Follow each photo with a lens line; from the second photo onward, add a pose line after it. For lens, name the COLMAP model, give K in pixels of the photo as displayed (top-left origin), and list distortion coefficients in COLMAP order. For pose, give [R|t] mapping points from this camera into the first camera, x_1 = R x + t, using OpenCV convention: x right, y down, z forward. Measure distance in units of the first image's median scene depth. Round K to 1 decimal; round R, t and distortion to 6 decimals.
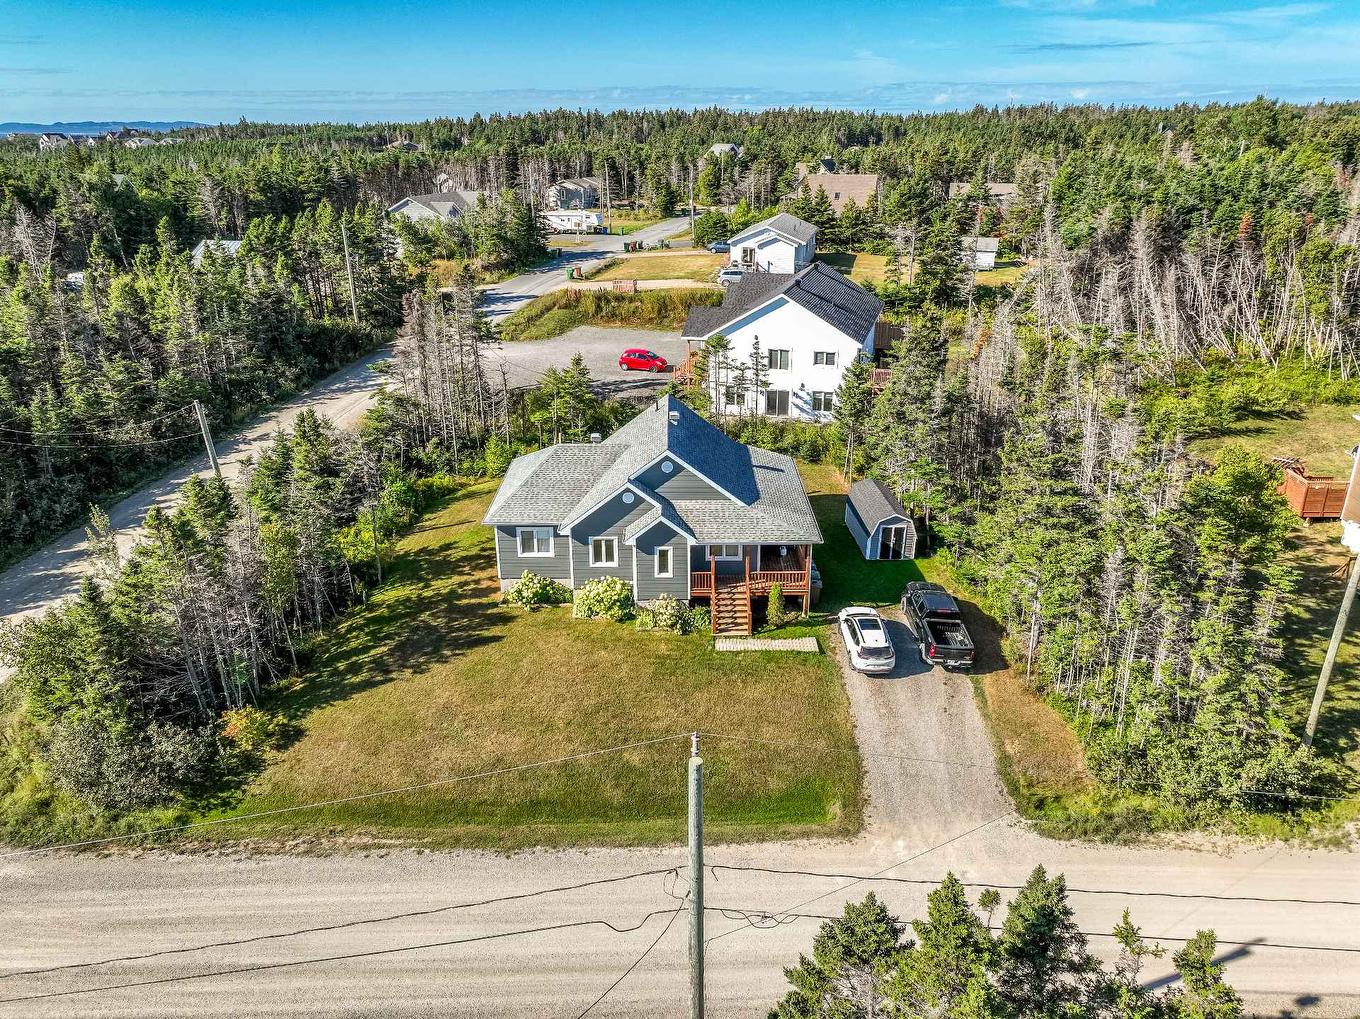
lens RADIAL K [[961.0, 0, 676.6], [0, 961.0, 516.3], [0, 0, 1]] dist [-0.004190, -0.002990]
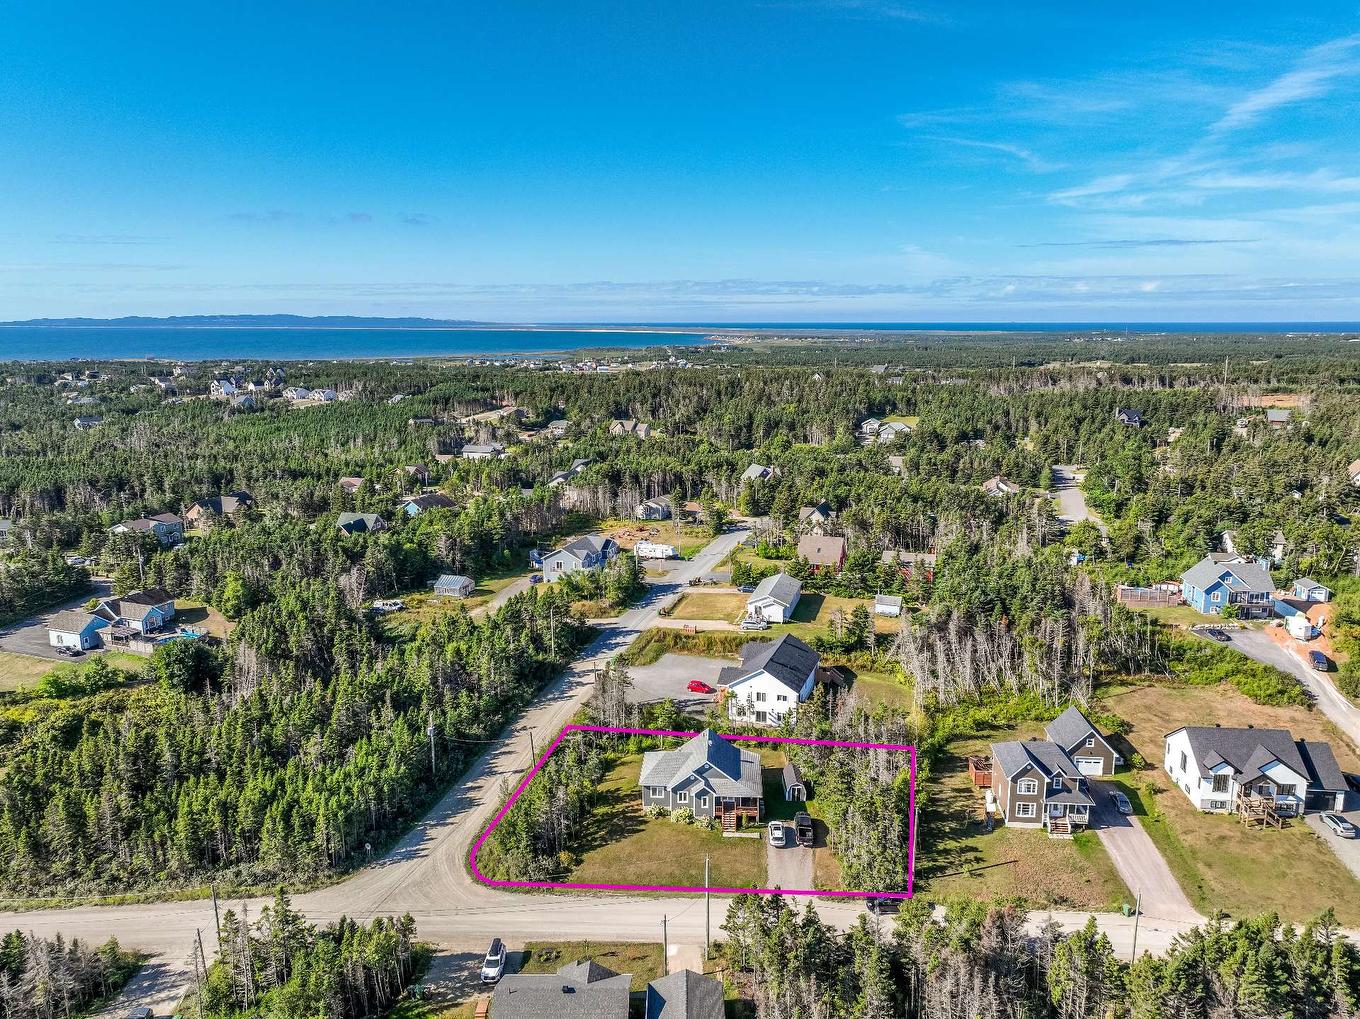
lens RADIAL K [[961.0, 0, 689.6], [0, 961.0, 498.0], [0, 0, 1]] dist [-0.004190, -0.002990]
pose [[0.998864, 0.015462, -0.045074, 0.051864], [-0.024184, 0.979516, -0.199909, -0.246455], [0.041060, 0.200772, 0.978777, -1.808024]]
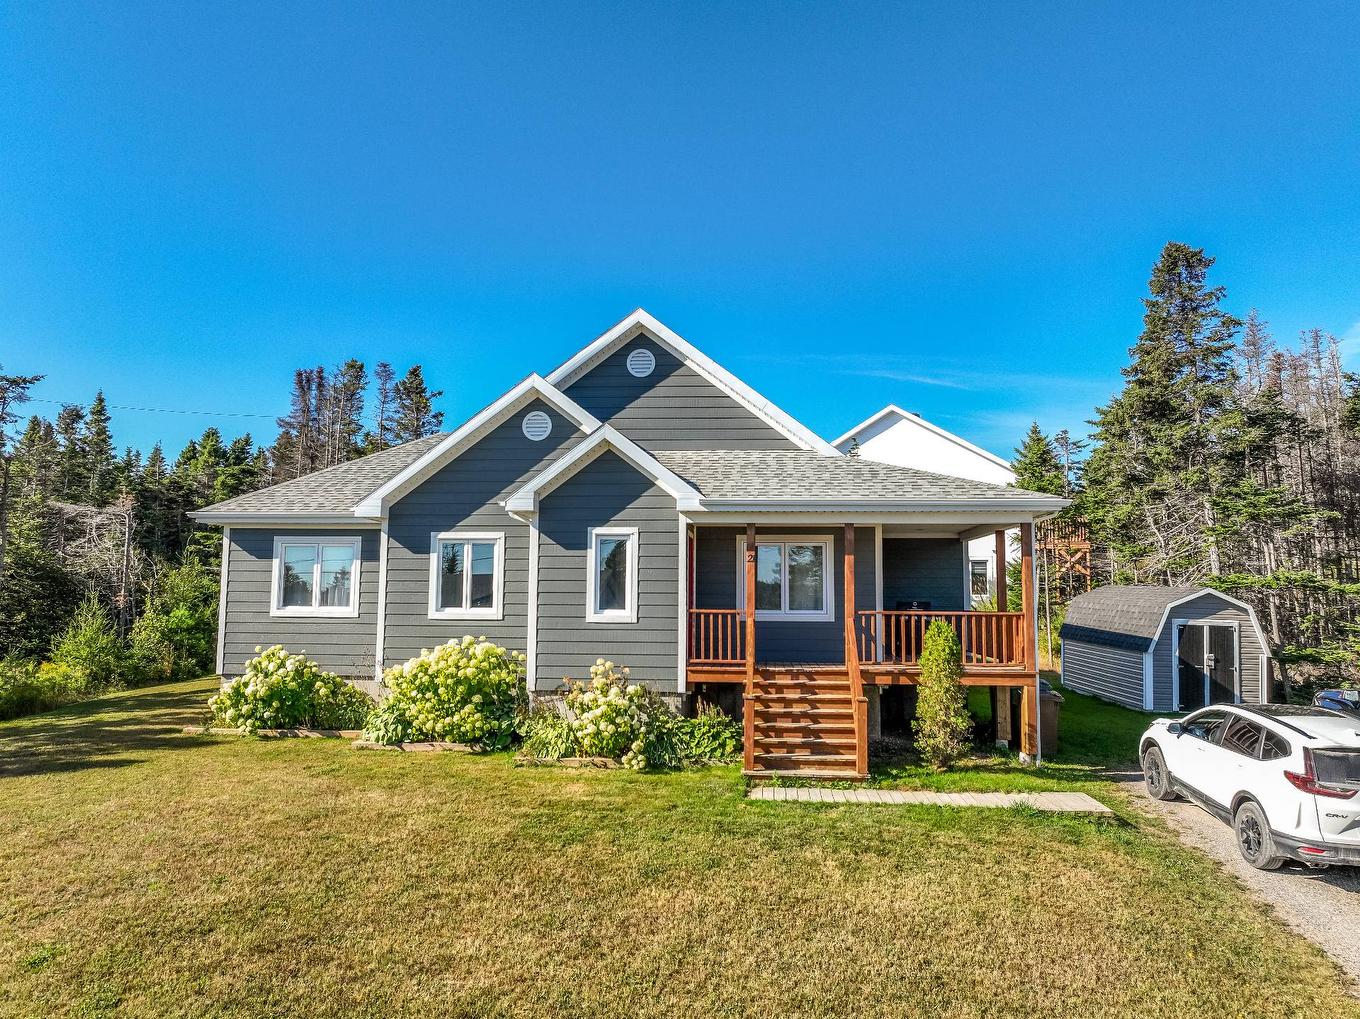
lens RADIAL K [[961.0, 0, 679.2], [0, 961.0, 506.8], [0, 0, 1]] dist [-0.004190, -0.002990]
pose [[0.995462, 0.002345, -0.095136, 0.043963], [-0.046679, 0.883206, -0.466657, 0.184527], [0.082930, 0.468980, 0.879307, 0.651222]]
